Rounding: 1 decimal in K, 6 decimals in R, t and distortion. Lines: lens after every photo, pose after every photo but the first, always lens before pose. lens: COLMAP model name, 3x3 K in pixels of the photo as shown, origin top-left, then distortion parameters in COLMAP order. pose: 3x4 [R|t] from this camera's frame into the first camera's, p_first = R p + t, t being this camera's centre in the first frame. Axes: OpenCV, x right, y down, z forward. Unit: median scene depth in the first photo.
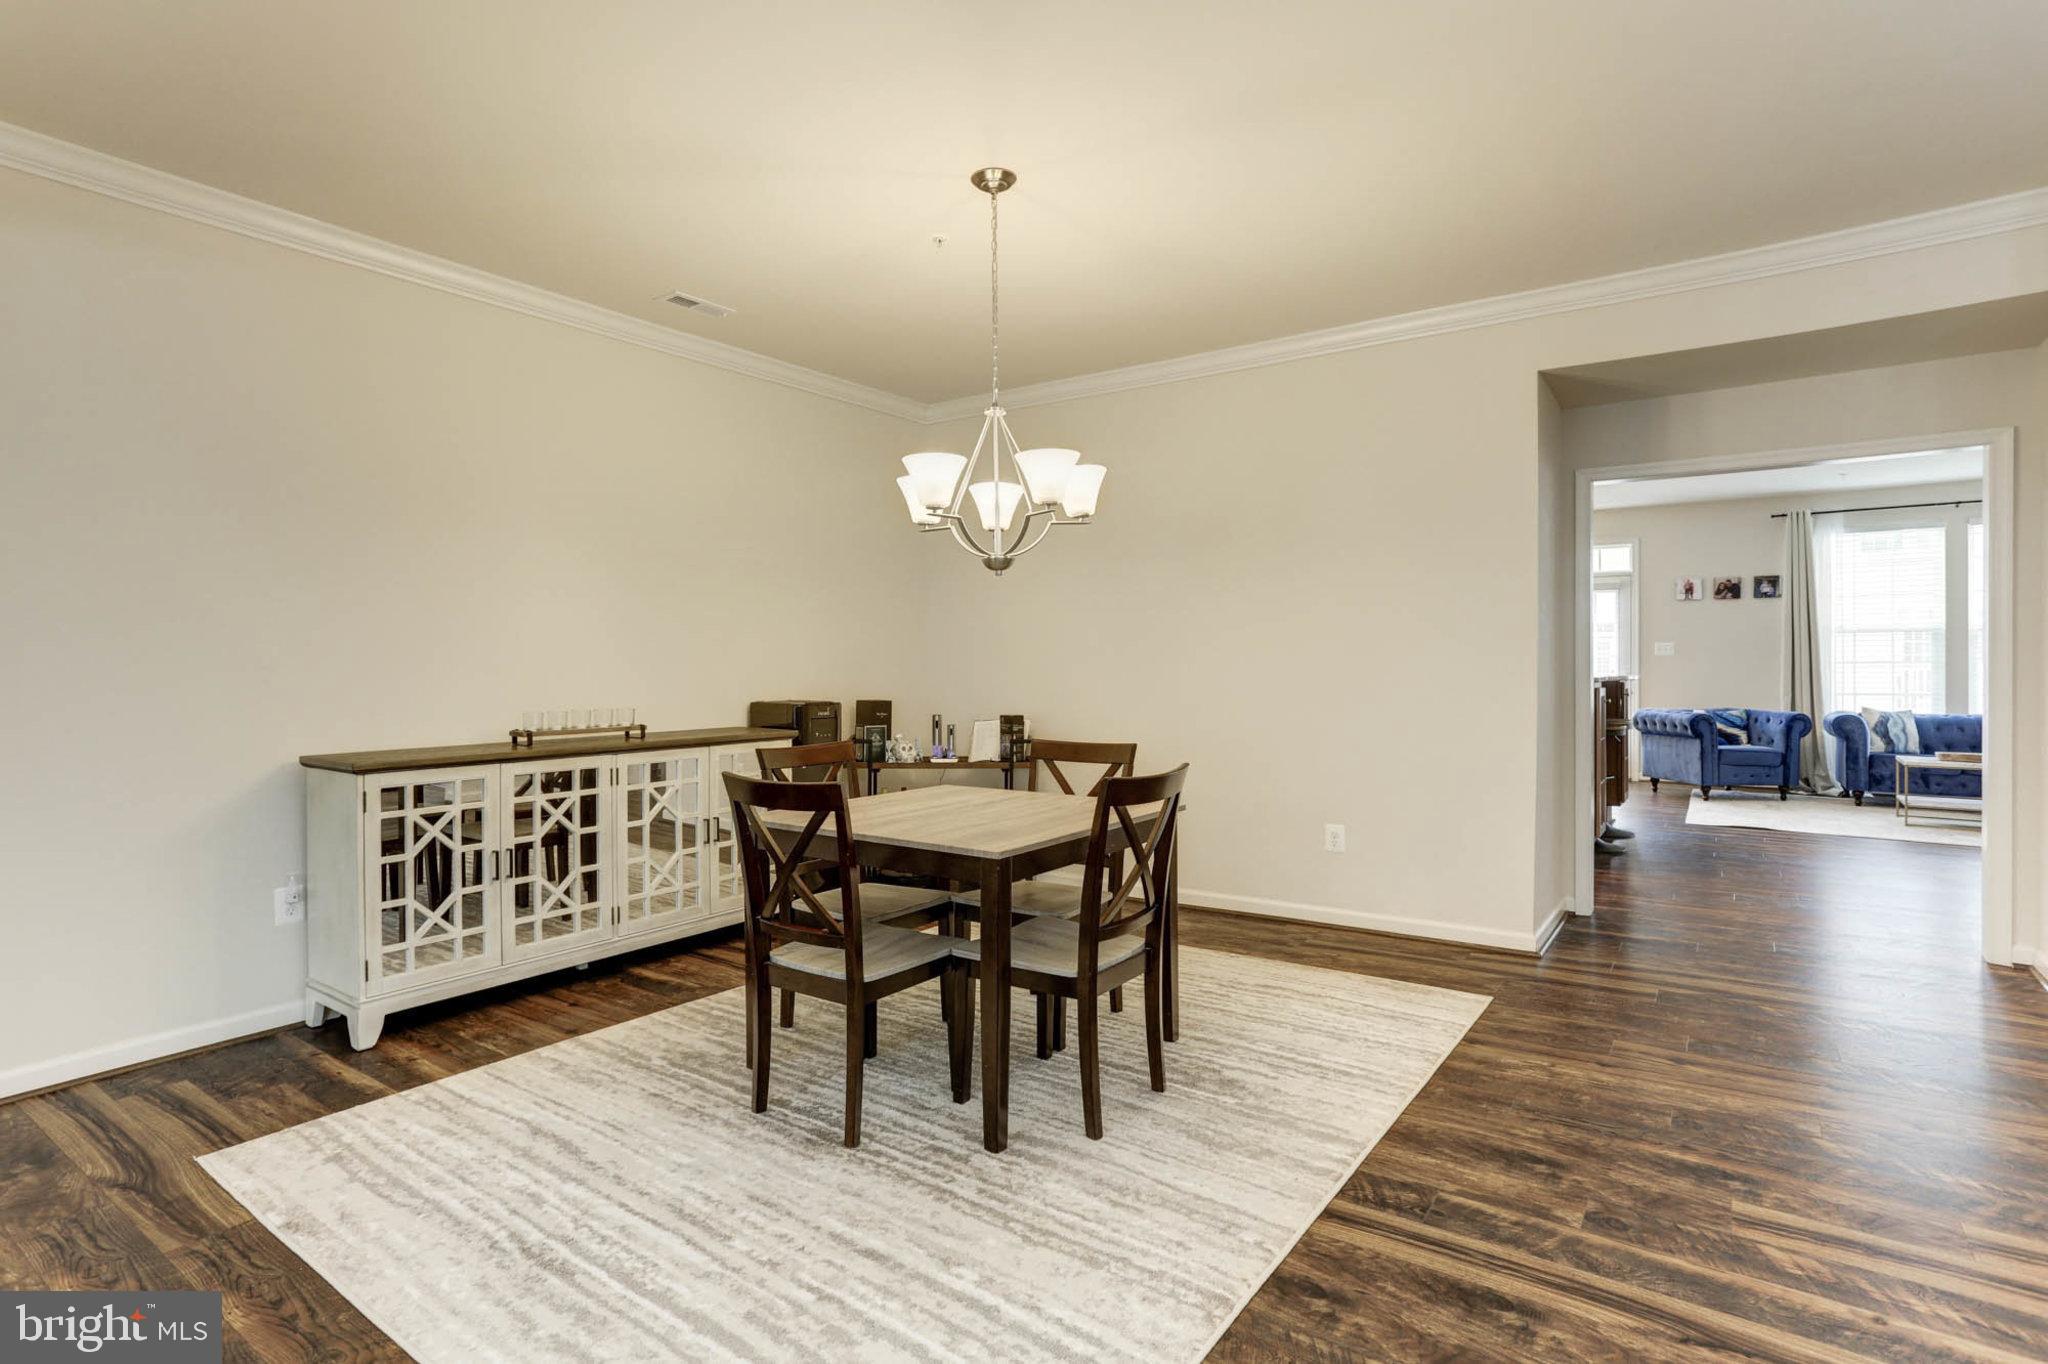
lens RADIAL K [[1026.5, 0, 983.5], [0, 1026.5, 664.7], [0, 0, 1]] dist [-0.069323, 0.049452]
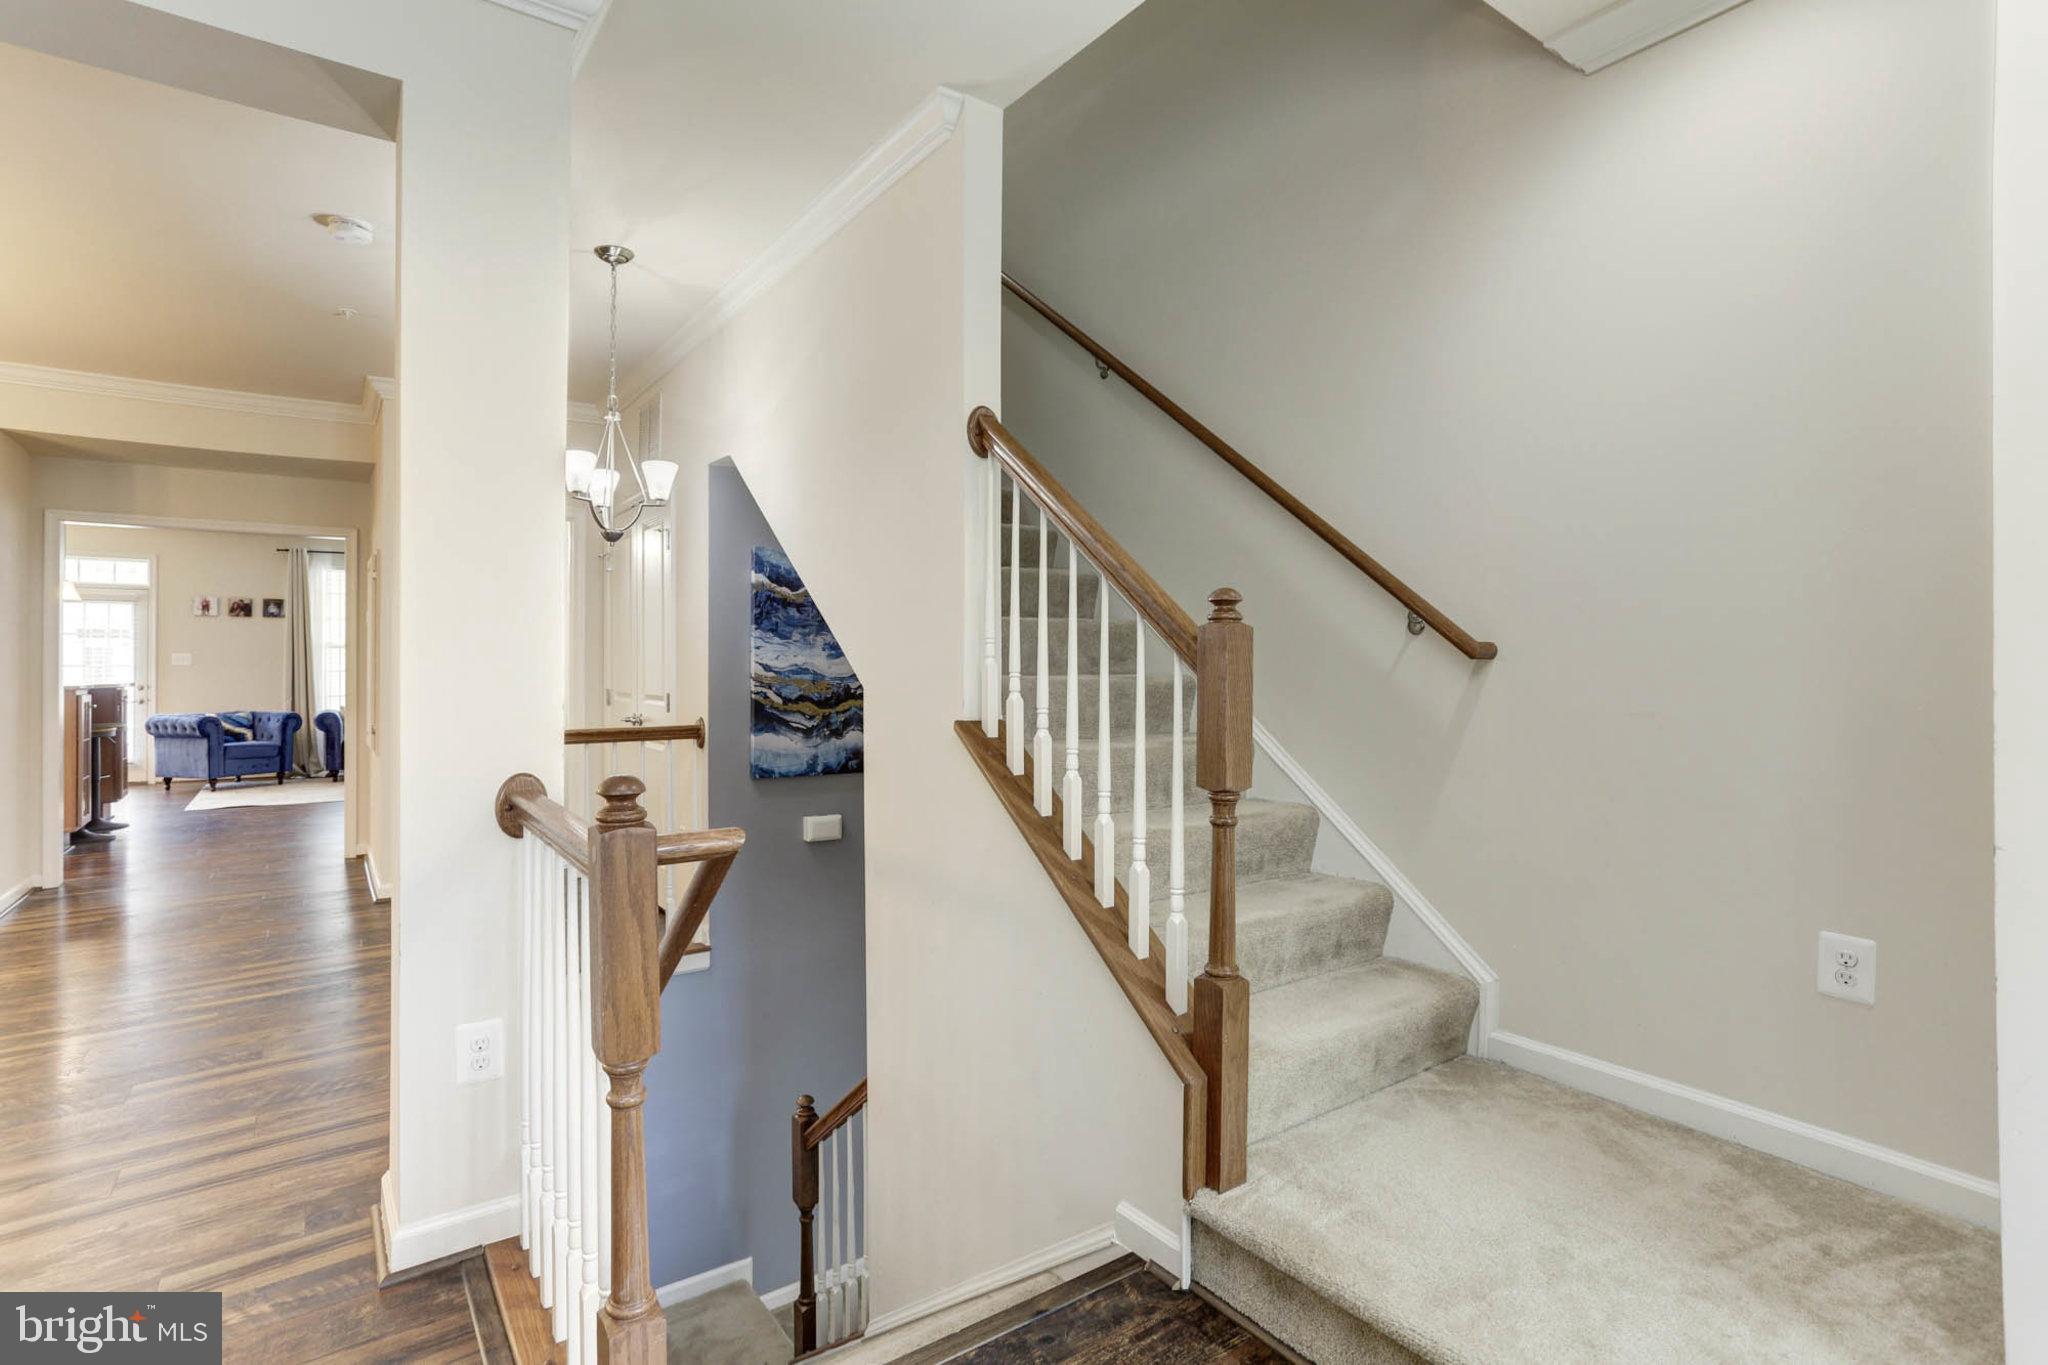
lens RADIAL K [[1050.5, 0, 1011.5], [0, 1050.5, 657.9], [0, 0, 1]] dist [-0.042666, 0.030977]
pose [[0.329871, 0.010344, 0.943969, -0.190229], [0.002809, 0.999925, -0.011938, -0.002864], [-0.944022, 0.006589, 0.329817, -0.486005]]
